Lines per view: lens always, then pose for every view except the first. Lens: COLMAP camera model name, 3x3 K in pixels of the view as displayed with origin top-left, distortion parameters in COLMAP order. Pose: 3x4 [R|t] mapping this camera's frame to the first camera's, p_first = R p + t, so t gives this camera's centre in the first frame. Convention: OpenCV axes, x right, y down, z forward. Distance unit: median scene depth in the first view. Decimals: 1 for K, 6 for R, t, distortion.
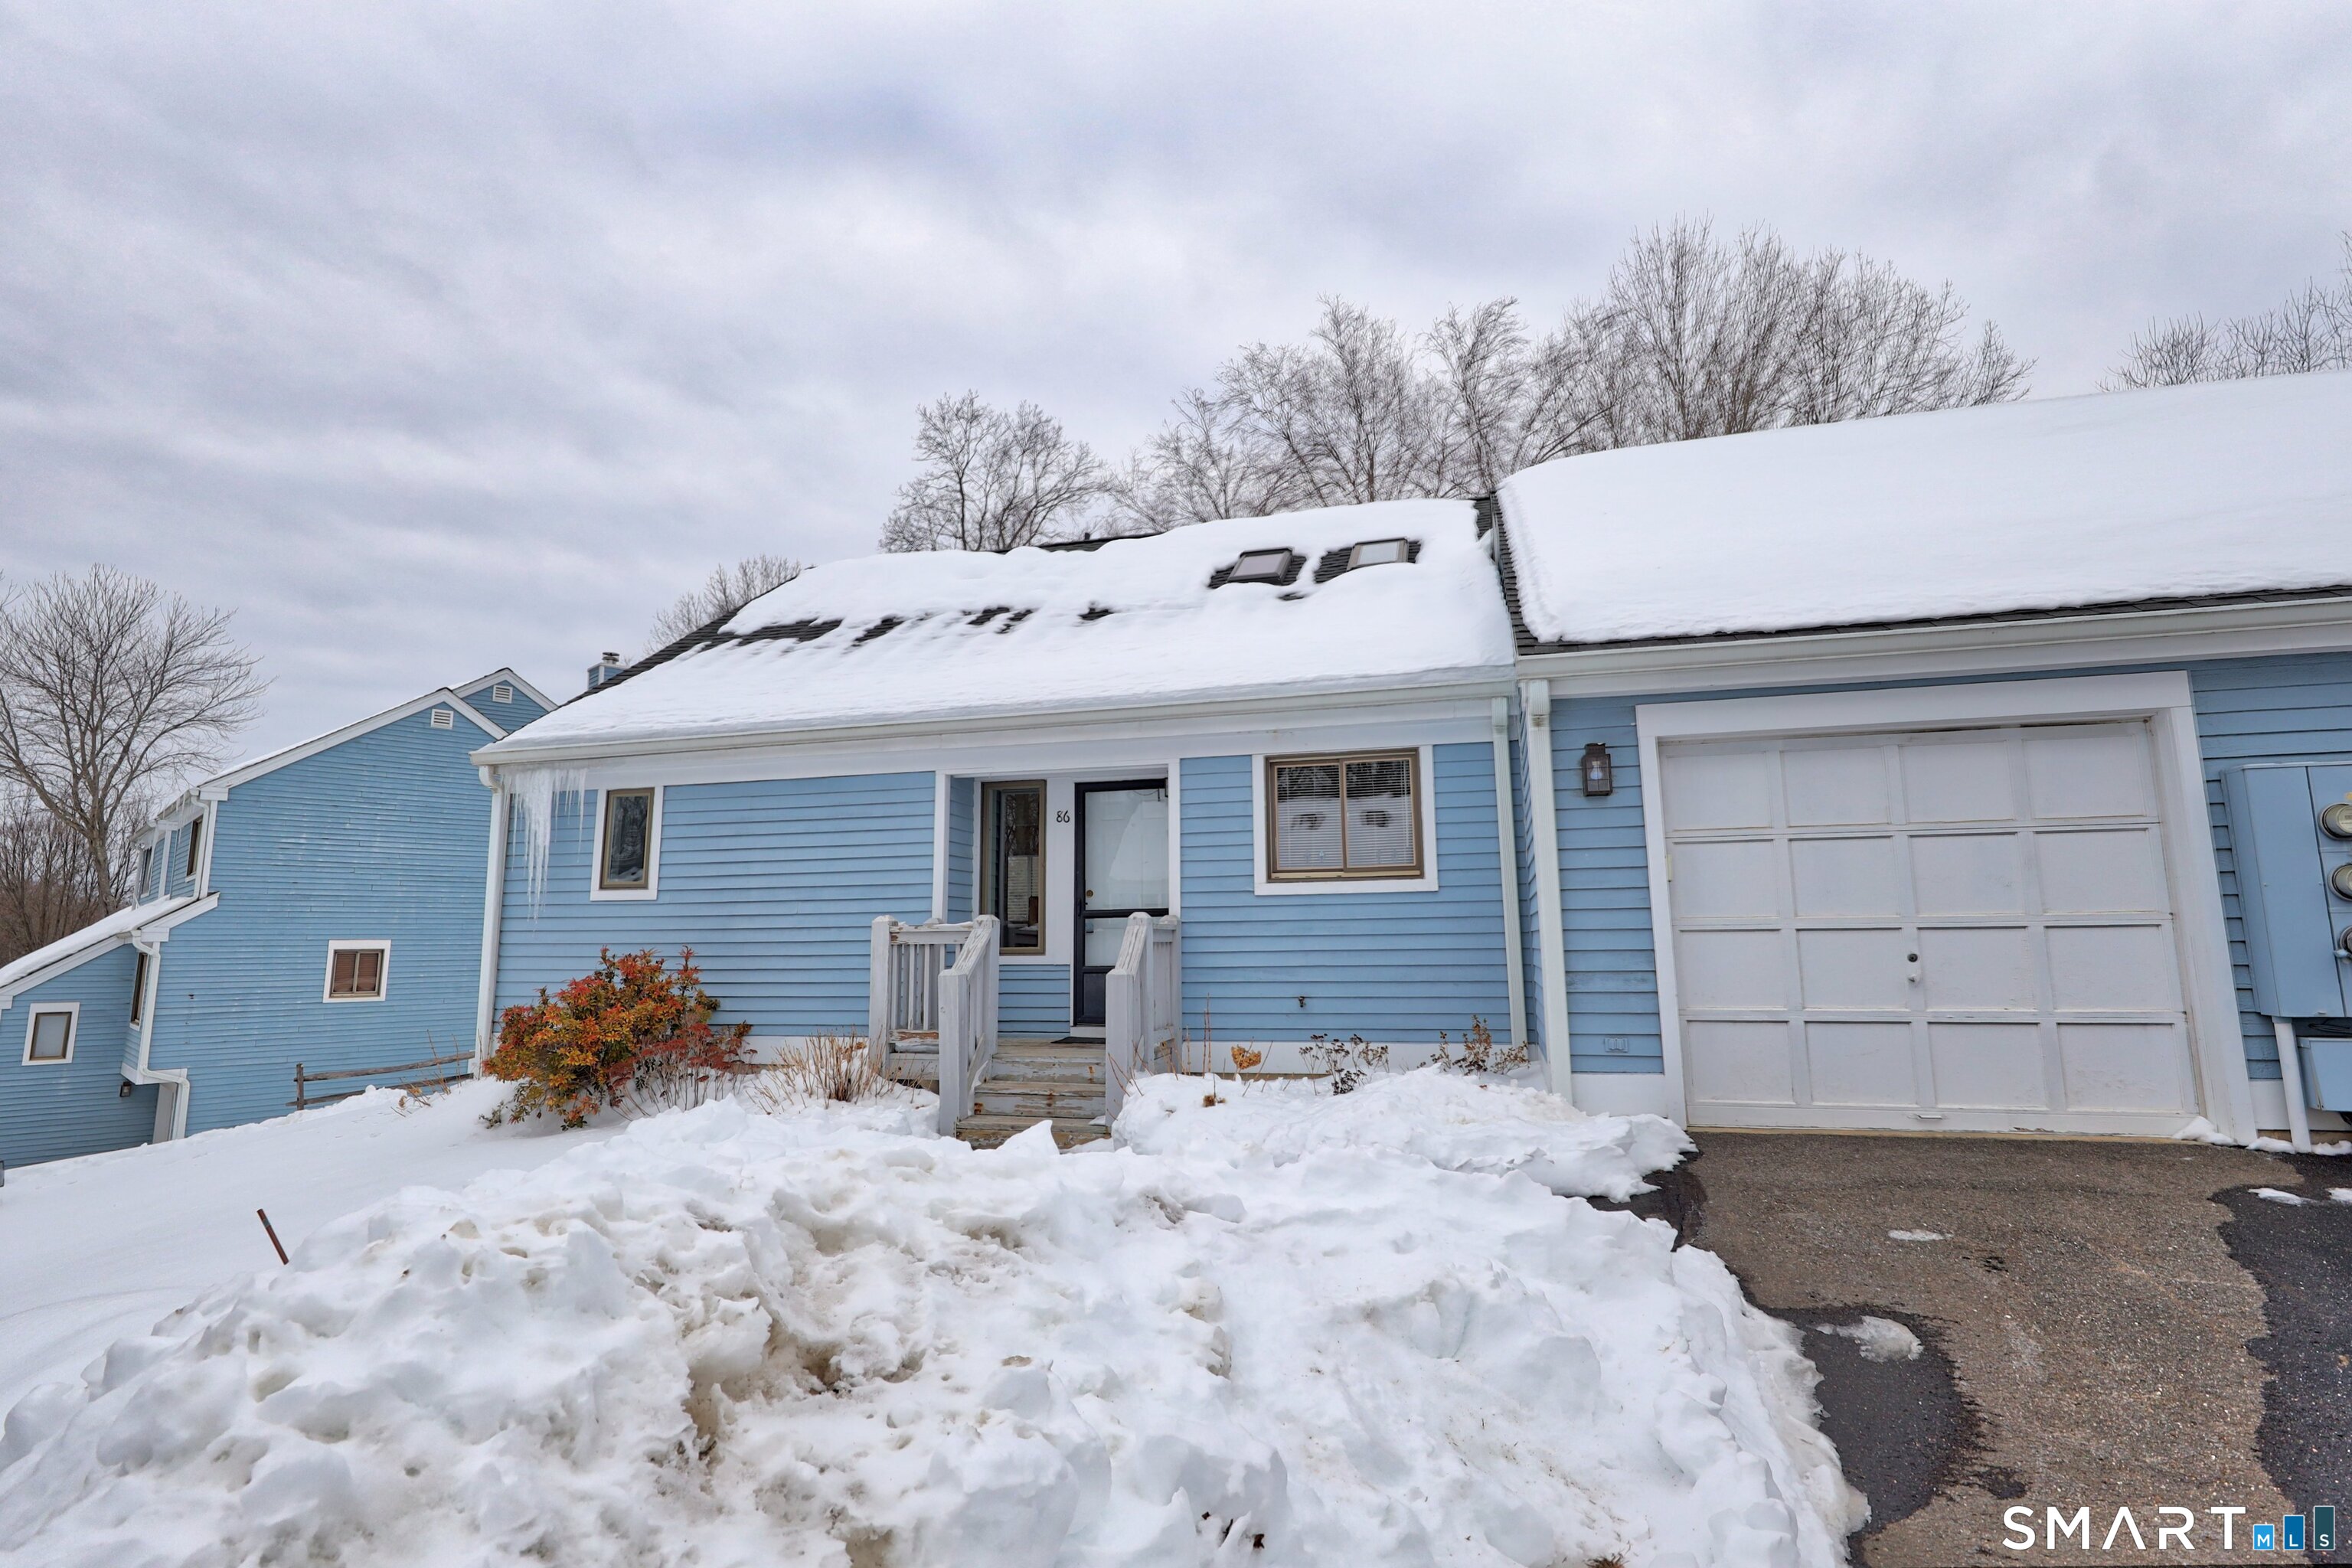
lens RADIAL K [[1131.9, 0, 1177.7], [0, 1131.9, 781.7], [0, 0, 1]] dist [-0.000538, -0.000471]
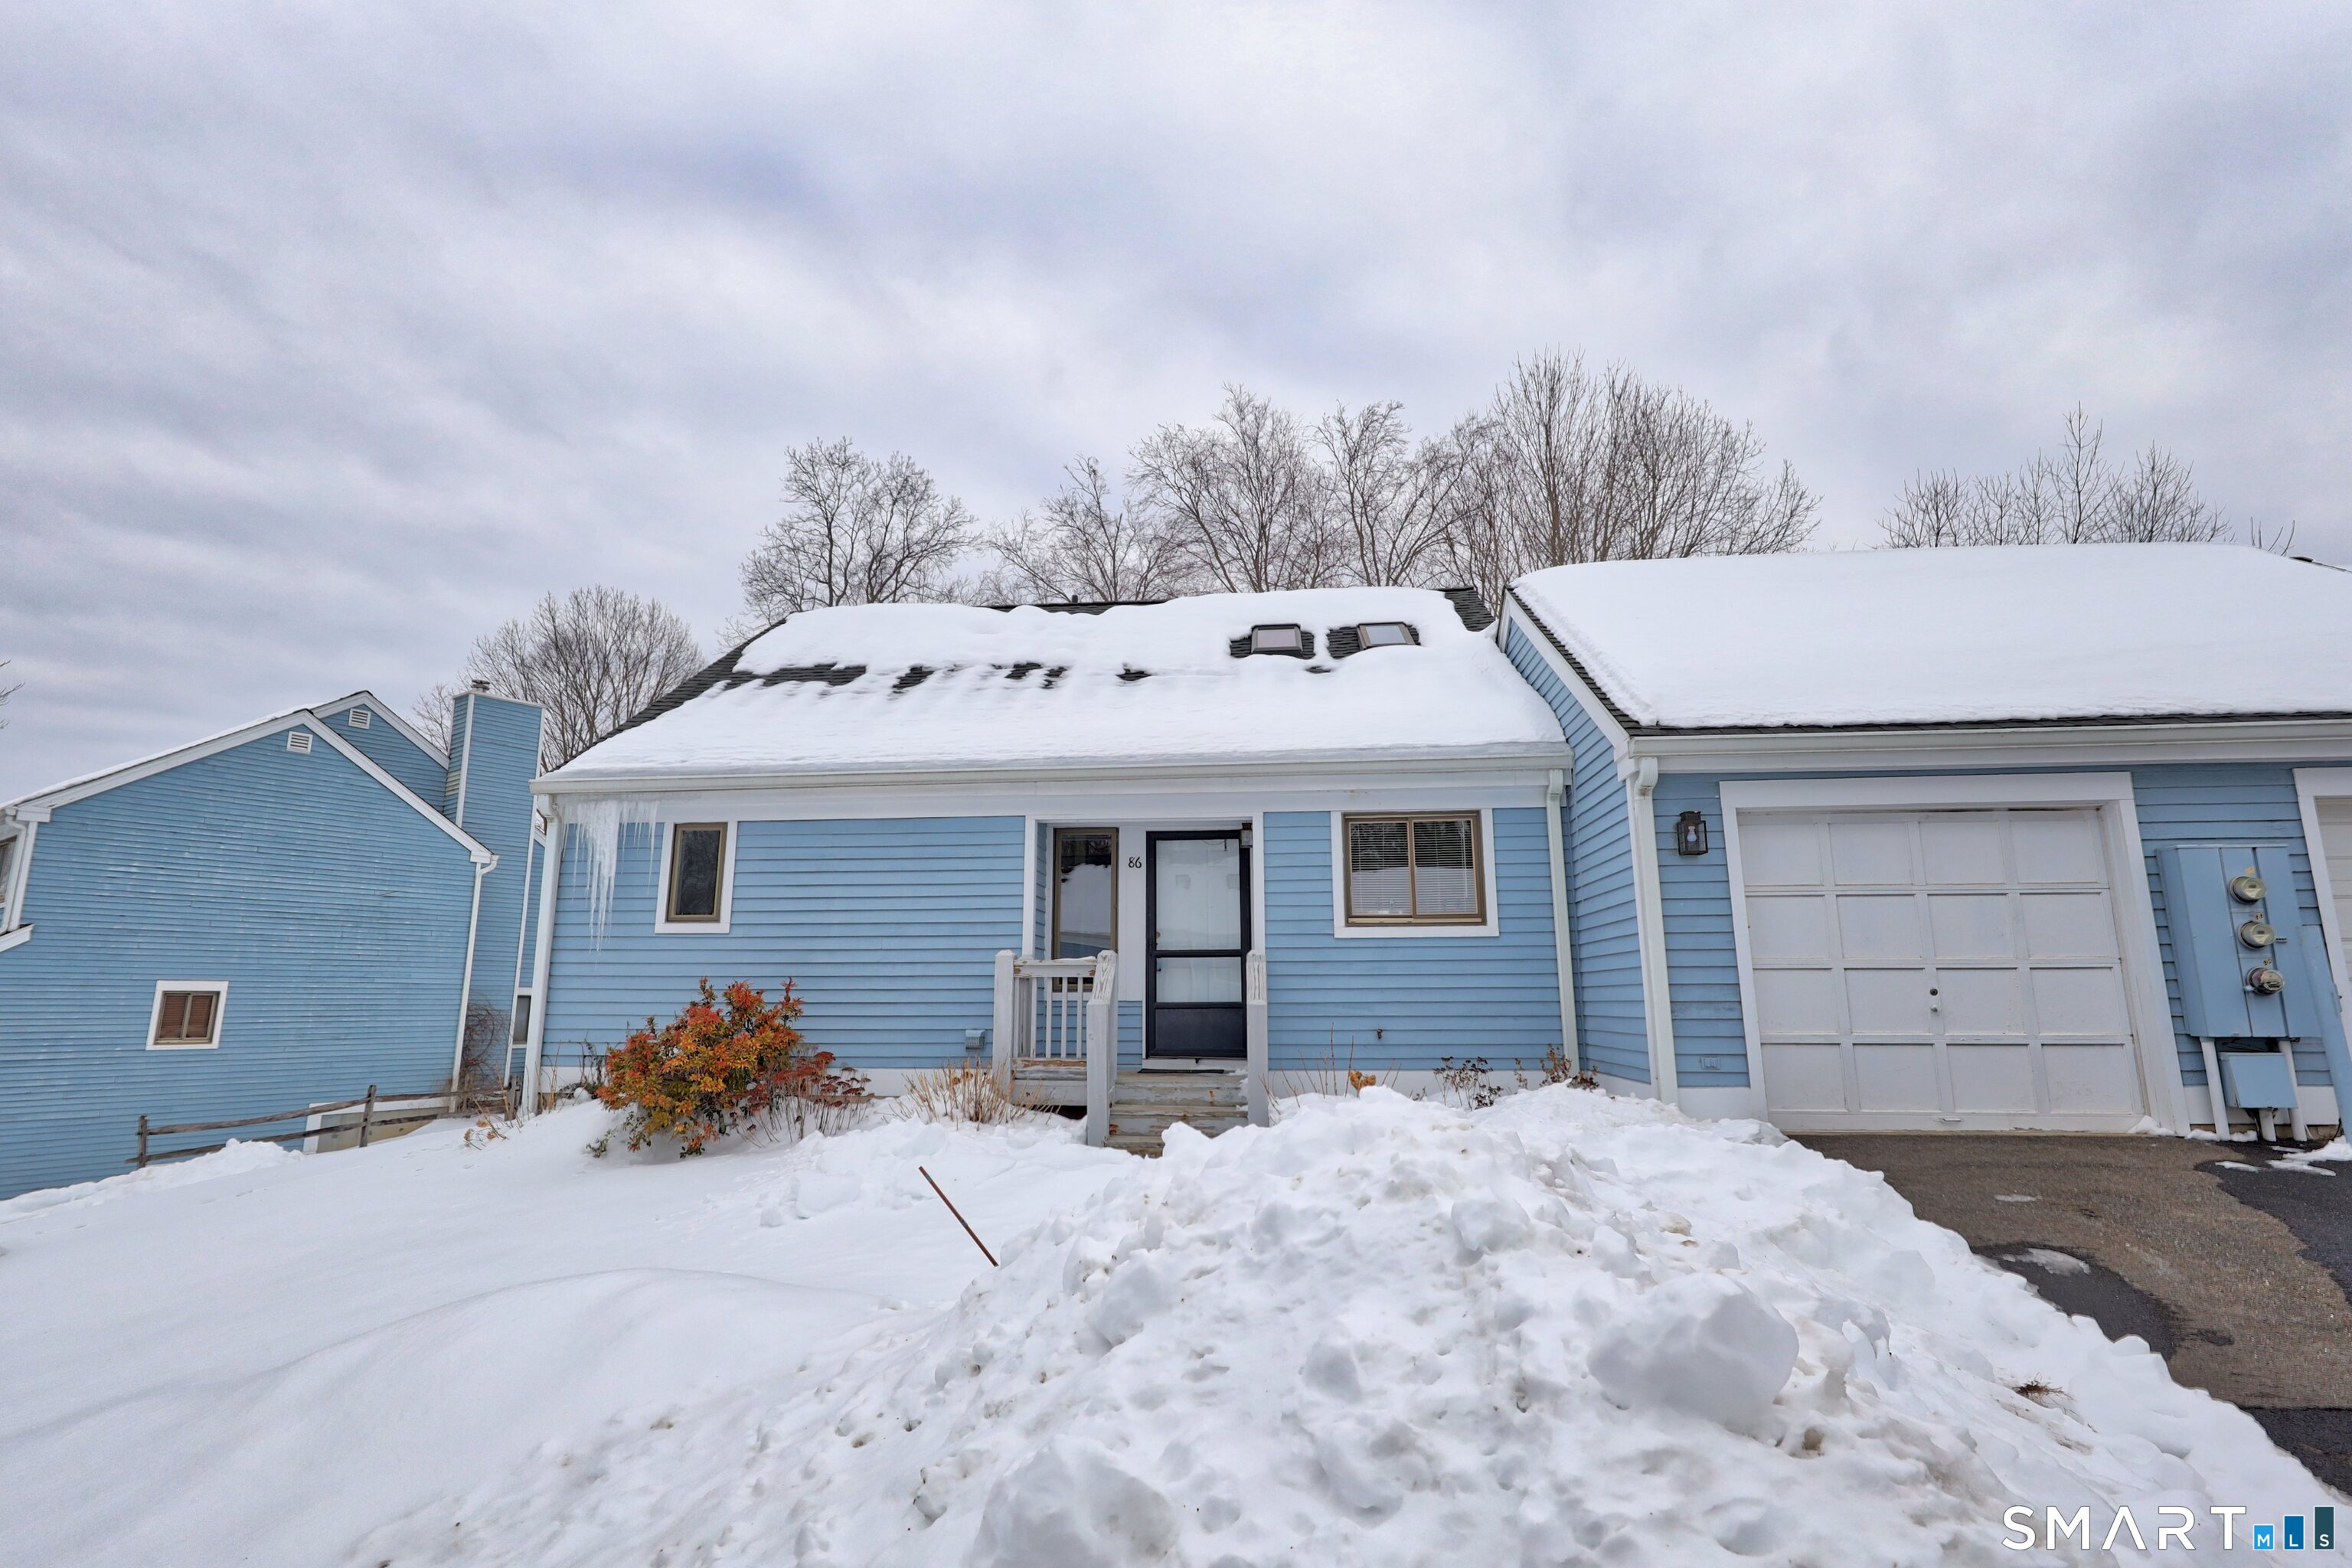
lens RADIAL K [[1131.9, 0, 1162.6], [0, 1131.9, 780.9], [0, 0, 1]] dist [-0.000538, -0.000471]
pose [[0.987060, 0.039855, 0.155318, -0.241658], [-0.031679, 0.997997, -0.054762, 0.011252], [-0.157189, 0.049133, 0.986346, -0.067906]]
